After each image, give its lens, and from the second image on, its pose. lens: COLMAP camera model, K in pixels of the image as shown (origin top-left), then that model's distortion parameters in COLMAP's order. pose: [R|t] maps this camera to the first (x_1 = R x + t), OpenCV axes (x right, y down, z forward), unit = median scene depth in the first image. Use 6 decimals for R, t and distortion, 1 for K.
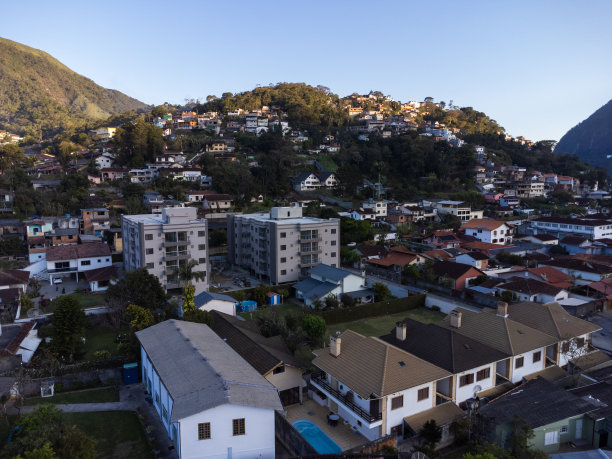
lens RADIAL K [[441.9, 0, 302.6], [0, 441.9, 233.4], [0, 0, 1]] dist [0.004703, -0.002996]
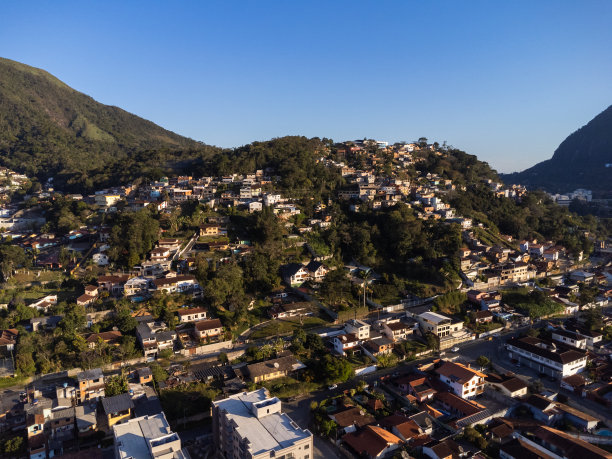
lens RADIAL K [[441.9, 0, 302.6], [0, 441.9, 233.4], [0, 0, 1]] dist [0.004703, -0.002996]
pose [[0.999992, -0.003090, -0.002609, 0.018677], [0.003127, 0.999891, 0.014447, -0.160852], [0.002564, -0.014455, 0.999892, -0.025504]]
